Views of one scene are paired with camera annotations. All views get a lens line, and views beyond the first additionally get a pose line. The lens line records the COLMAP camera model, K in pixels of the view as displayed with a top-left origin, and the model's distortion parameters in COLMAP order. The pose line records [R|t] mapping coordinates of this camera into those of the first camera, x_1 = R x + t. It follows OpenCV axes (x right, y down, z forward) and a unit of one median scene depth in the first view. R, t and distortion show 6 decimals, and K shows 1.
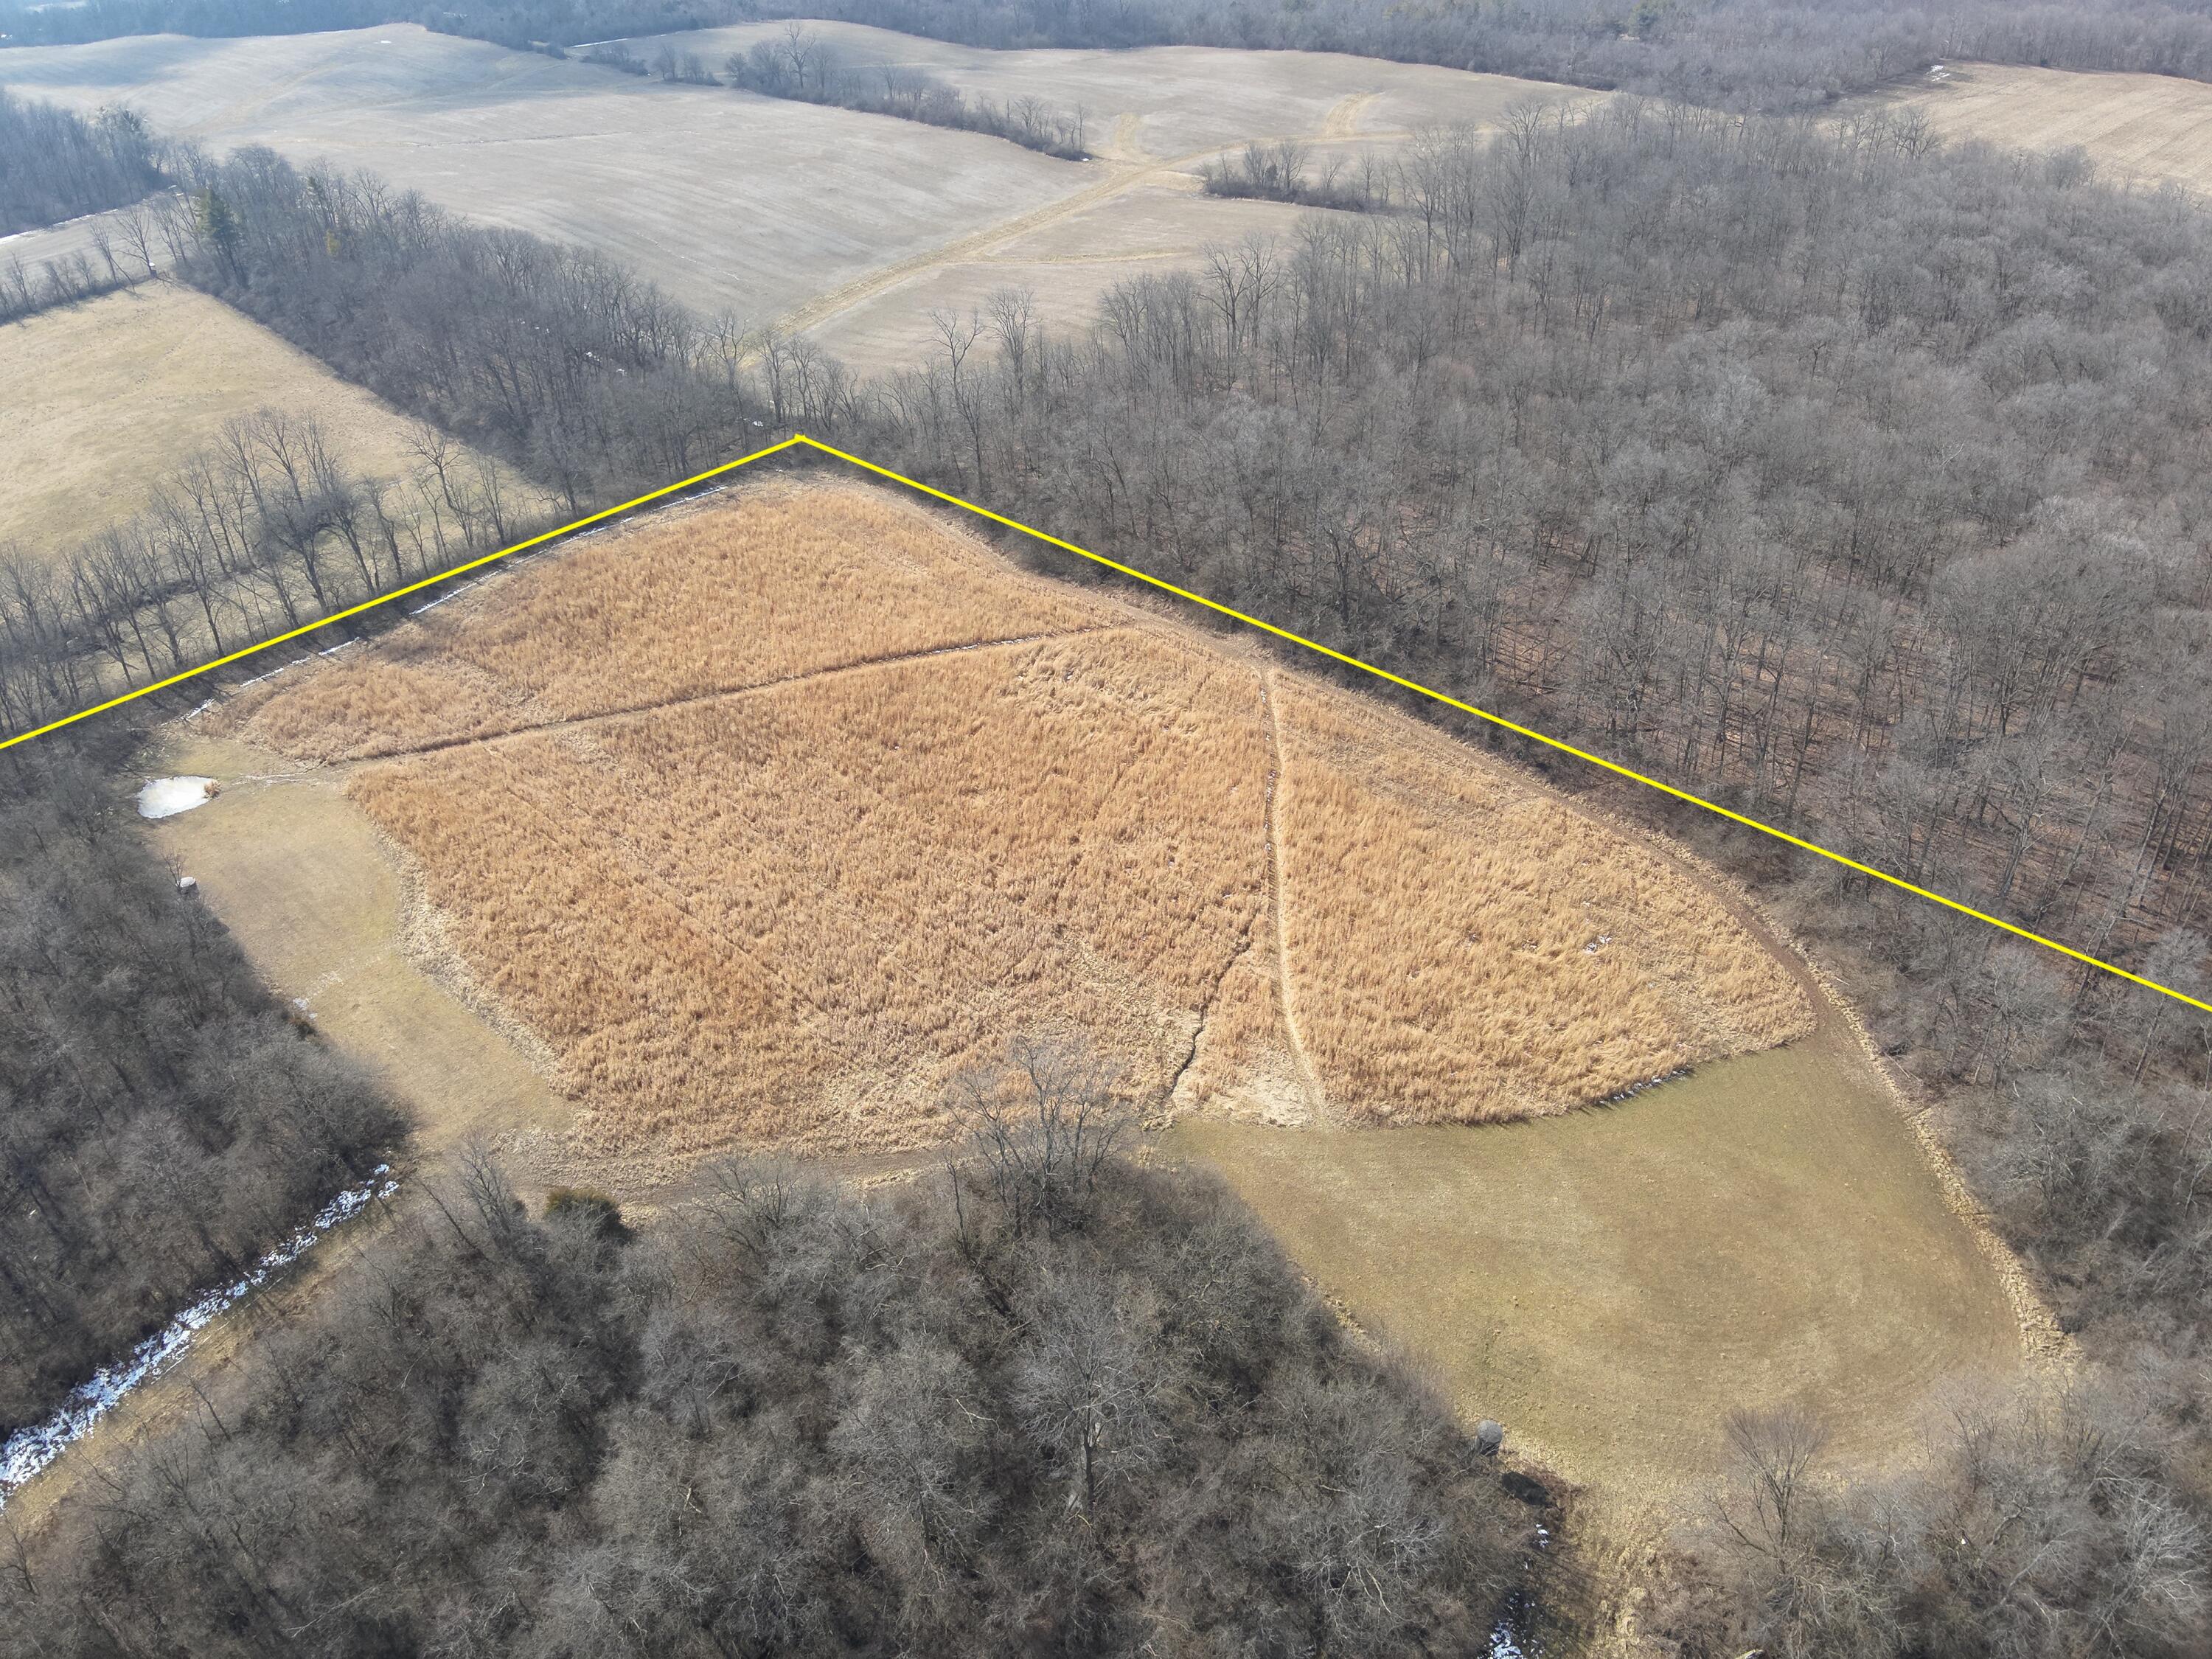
lens RADIAL K [[1592.4, 0, 1115.1], [0, 1592.4, 815.3], [0, 0, 1]] dist [0.206201, -0.425685]
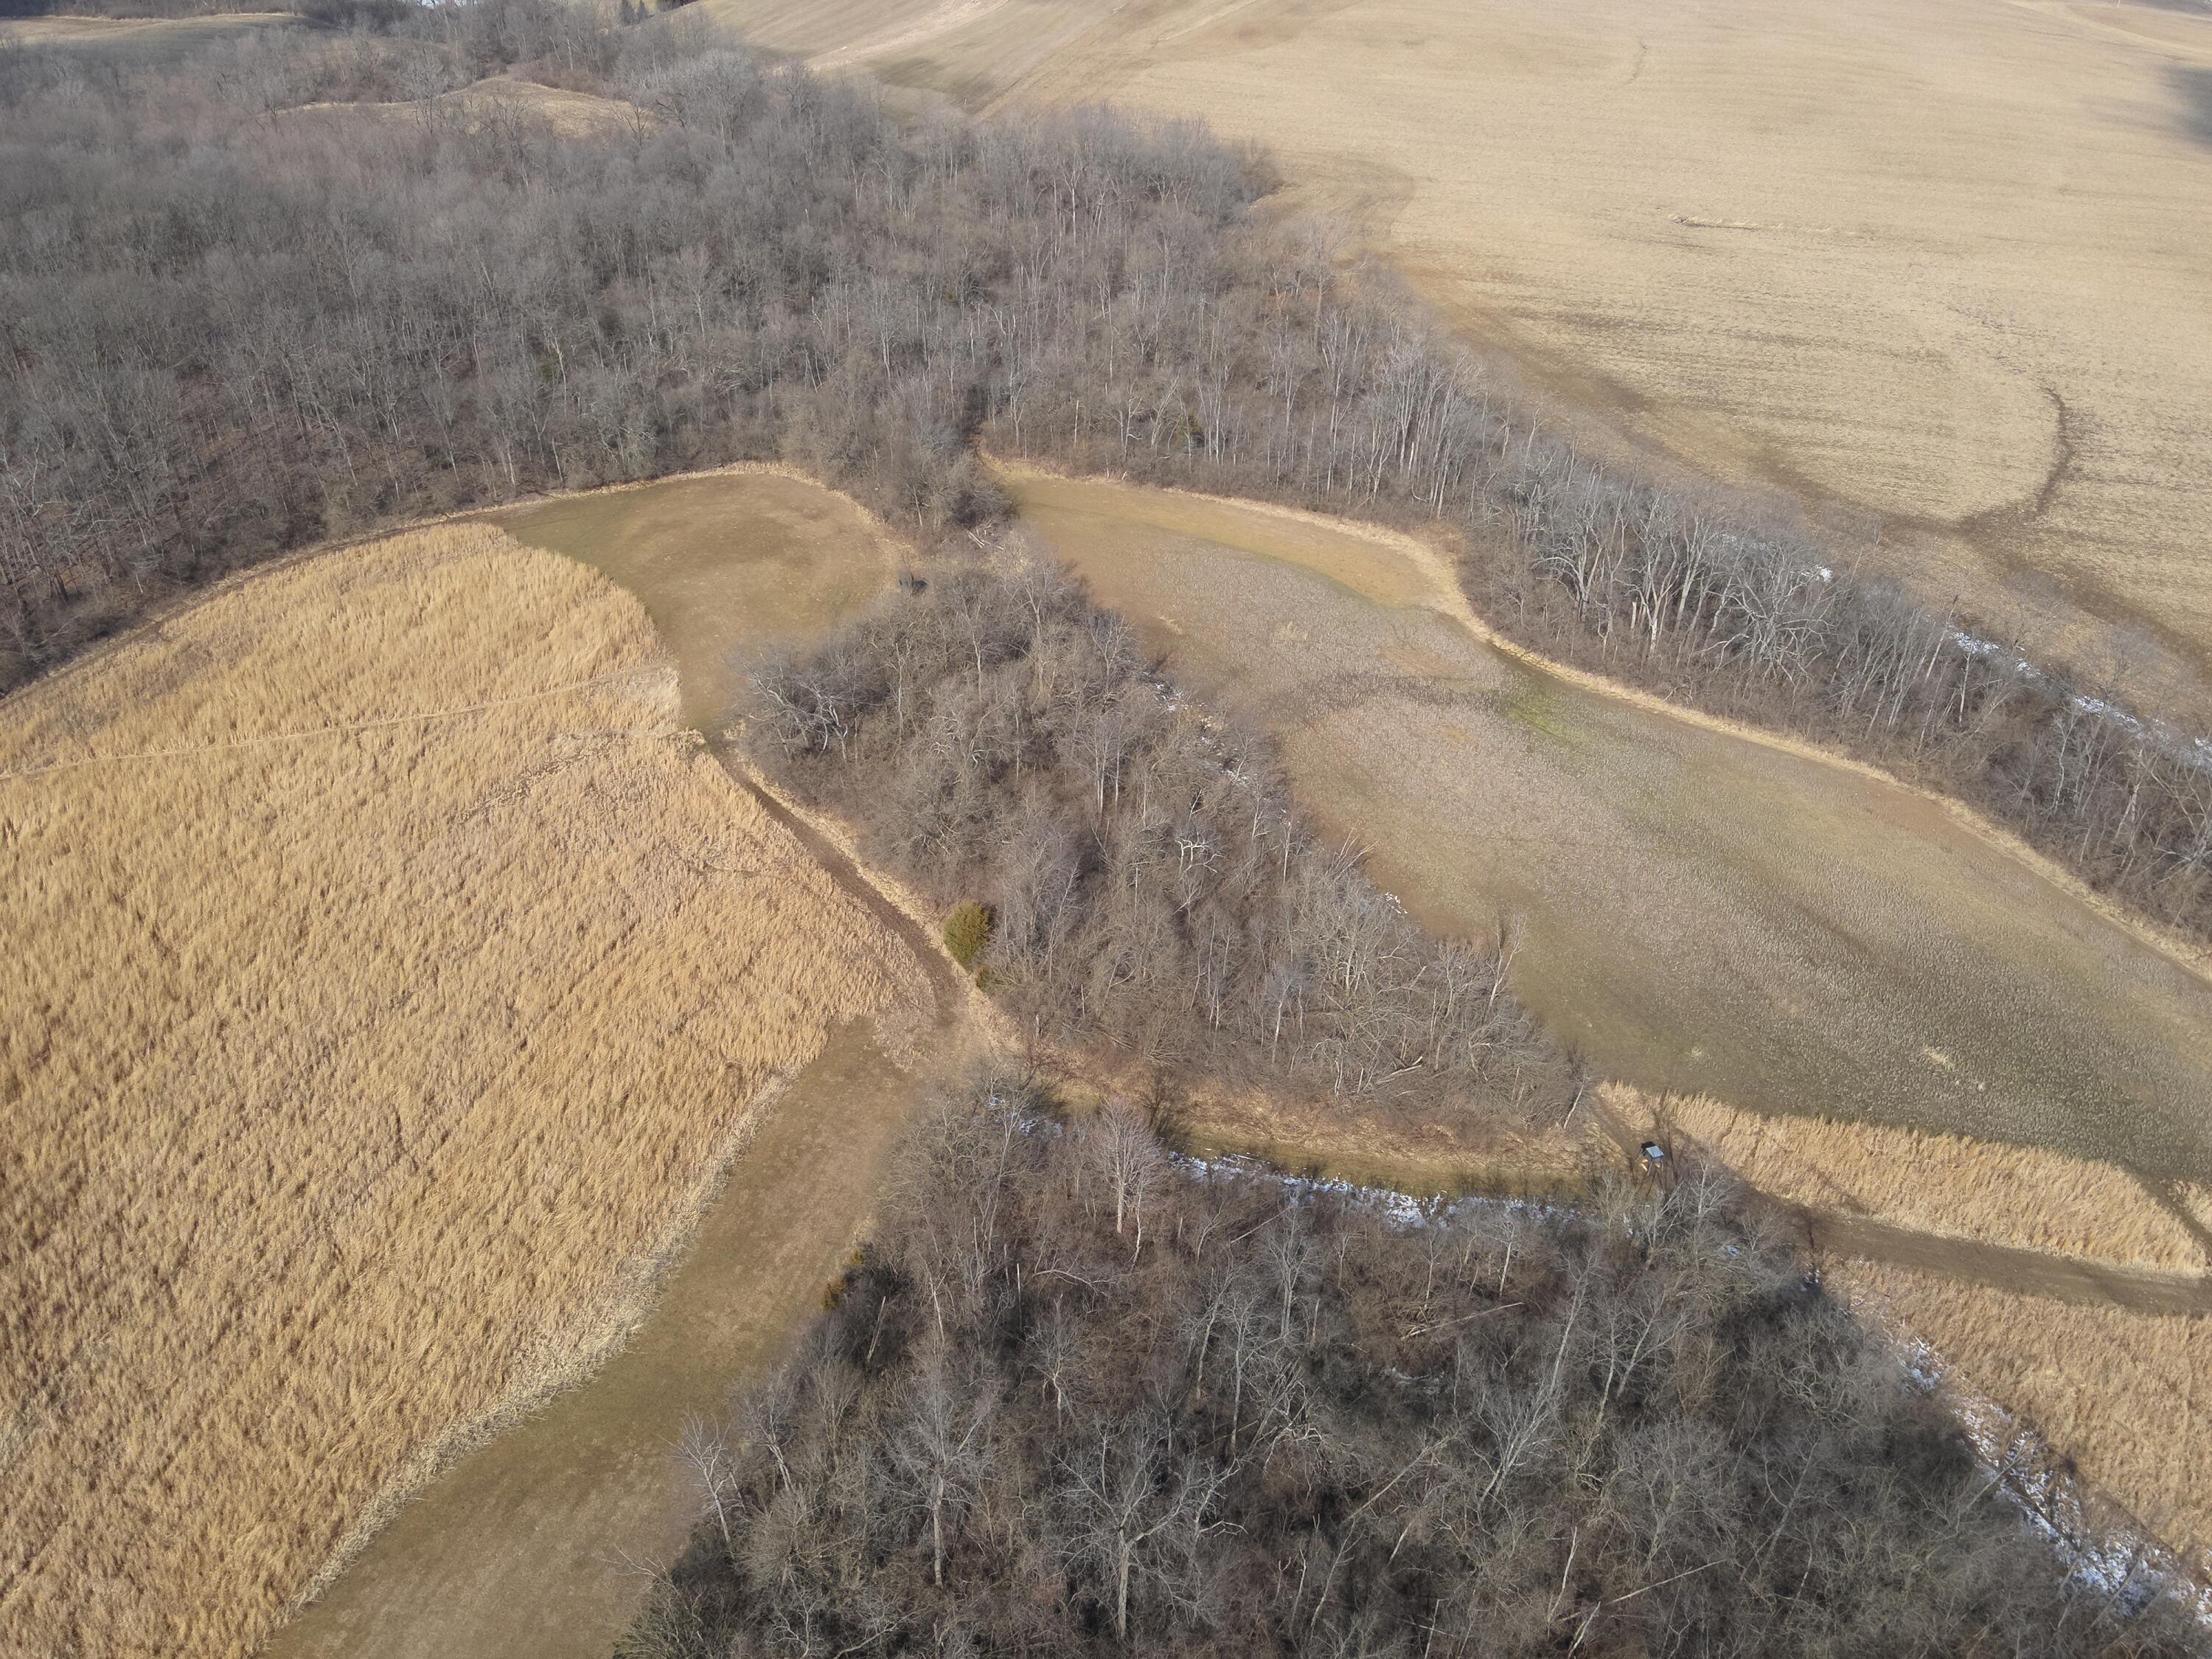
lens RADIAL K [[1609.4, 0, 1123.3], [0, 1609.4, 809.8], [0, 0, 1]] dist [0.121025, -0.216652]
pose [[-0.452682, -0.513810, 0.728751, -1.085725], [0.486796, 0.542337, 0.684763, -0.476378], [-0.747067, 0.664733, 0.004615, 0.831922]]
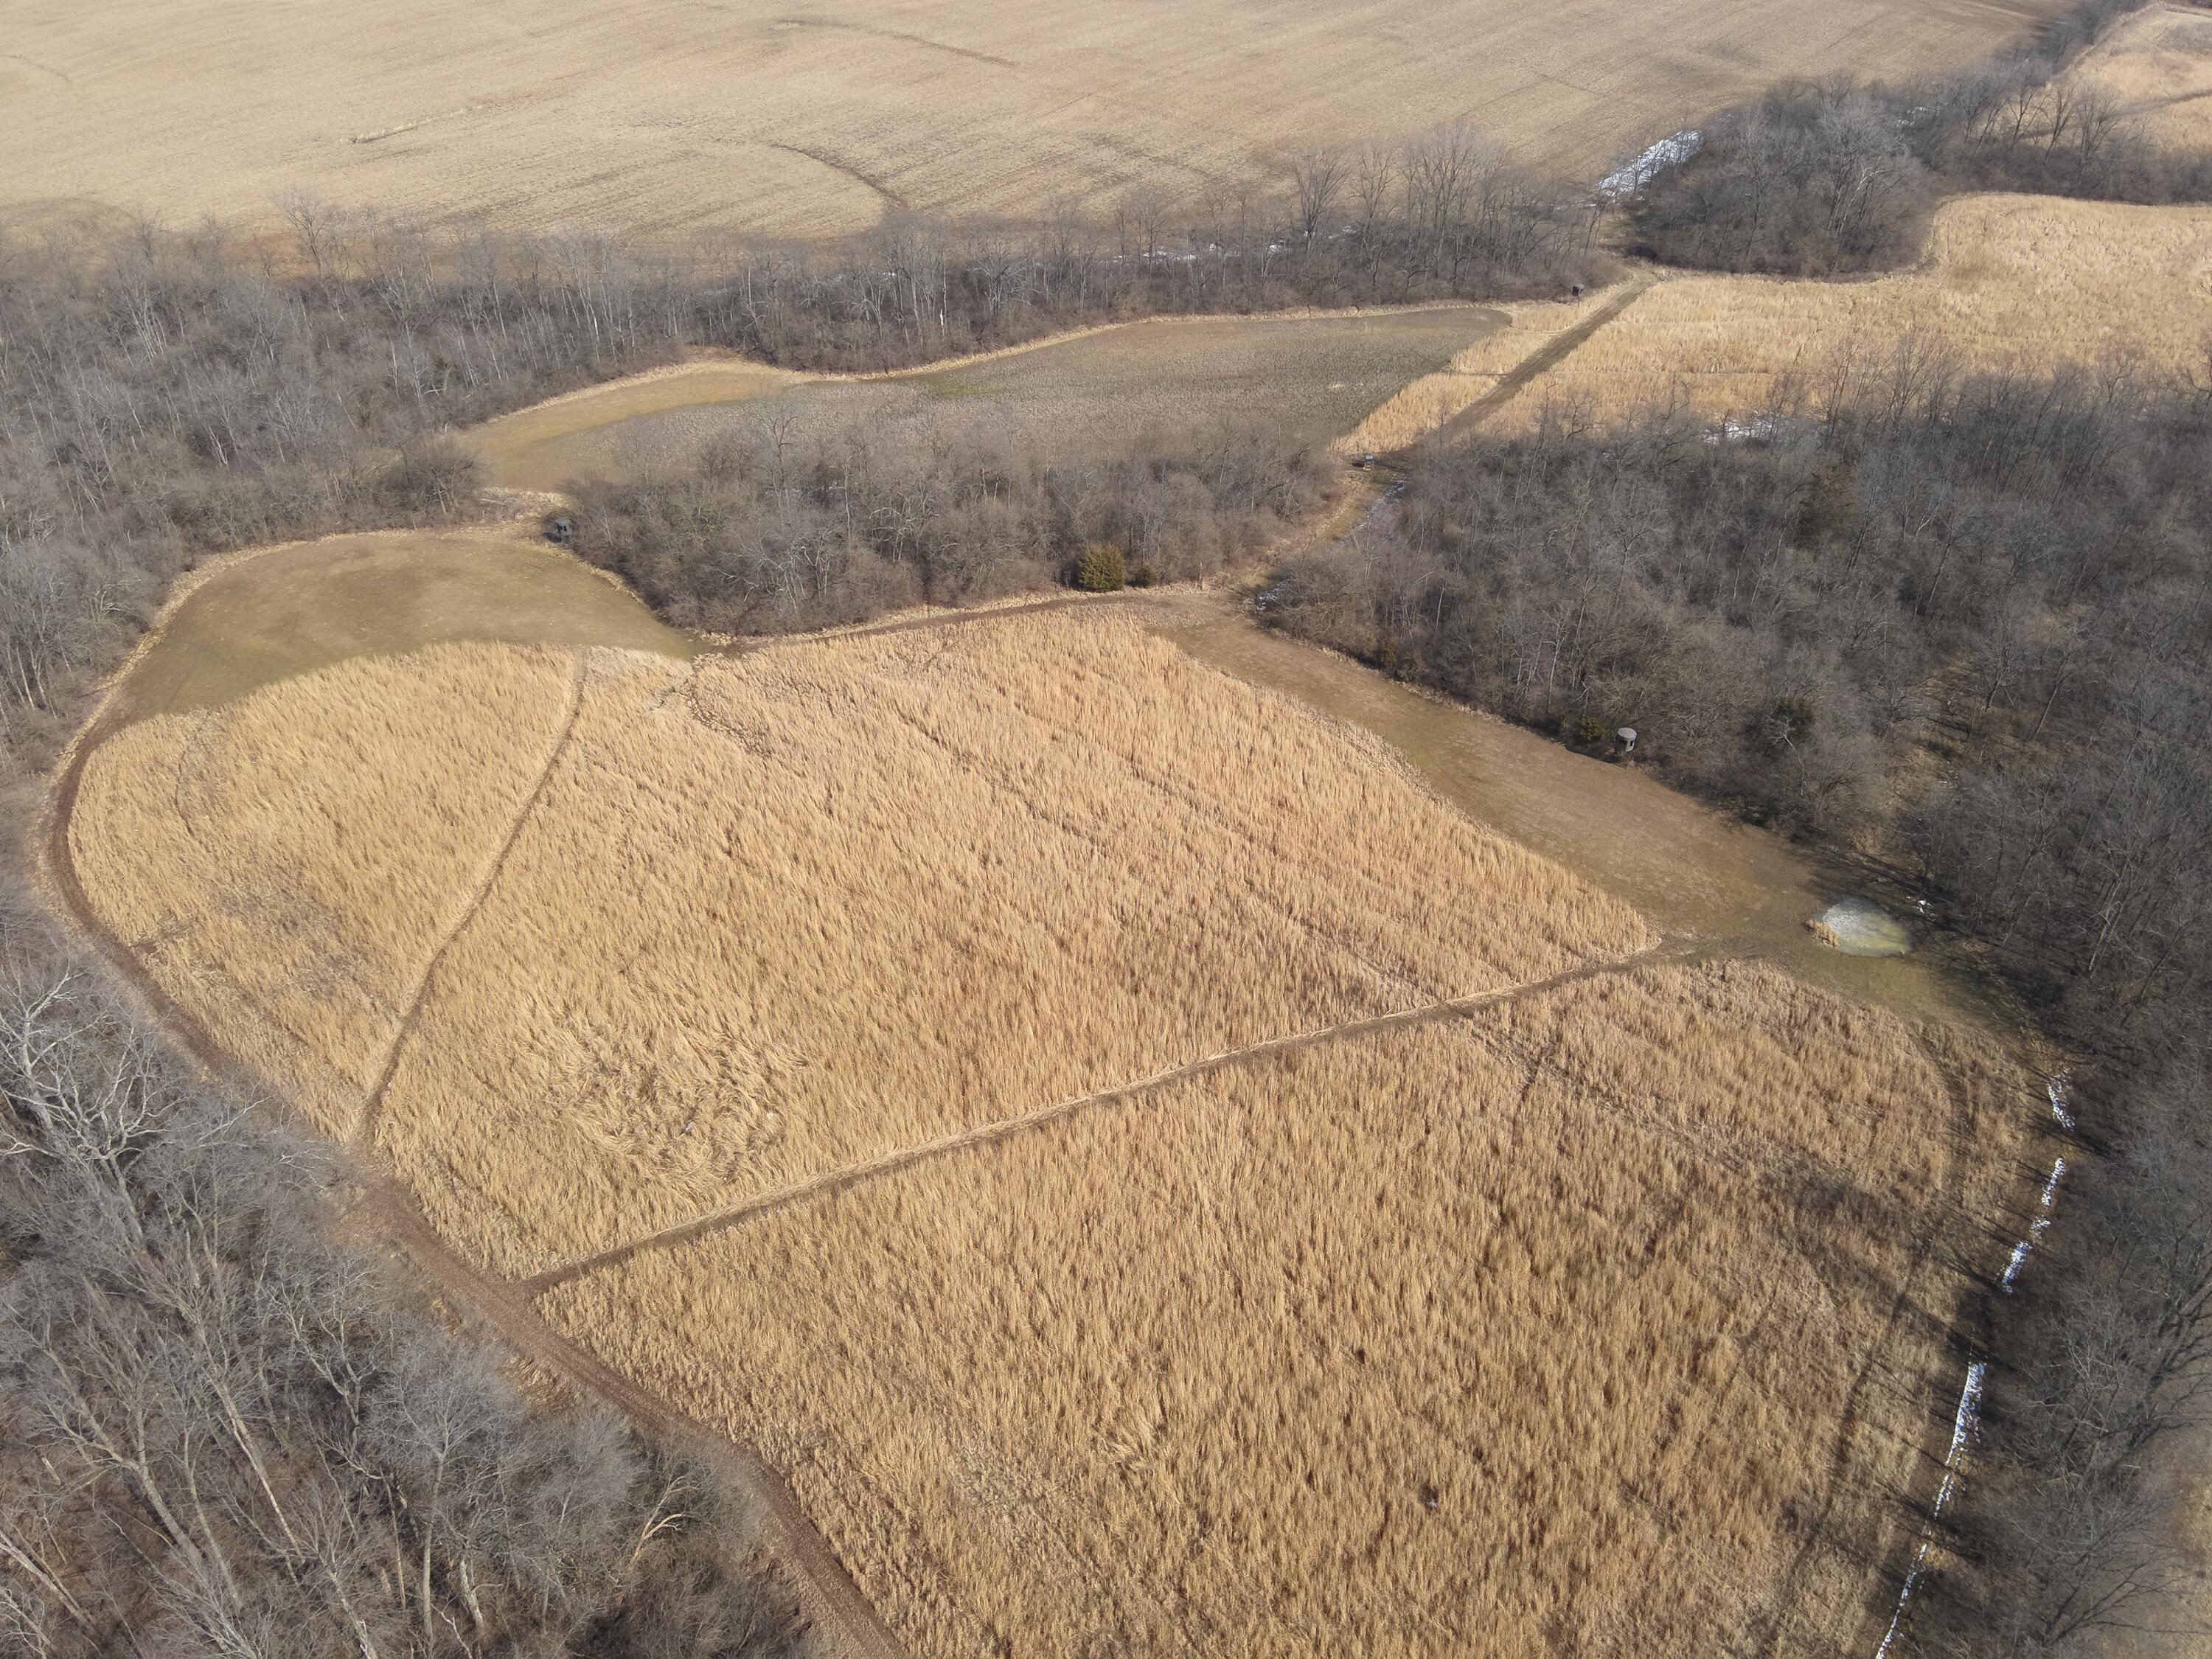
lens RADIAL K [[1609.4, 0, 1123.3], [0, 1609.4, 809.8], [0, 0, 1]] dist [0.121025, -0.216652]
pose [[-0.996745, 0.053447, -0.060358, -0.235815], [-0.039507, 0.328803, 0.943572, -1.094966], [0.070277, 0.942885, -0.325622, 1.657977]]
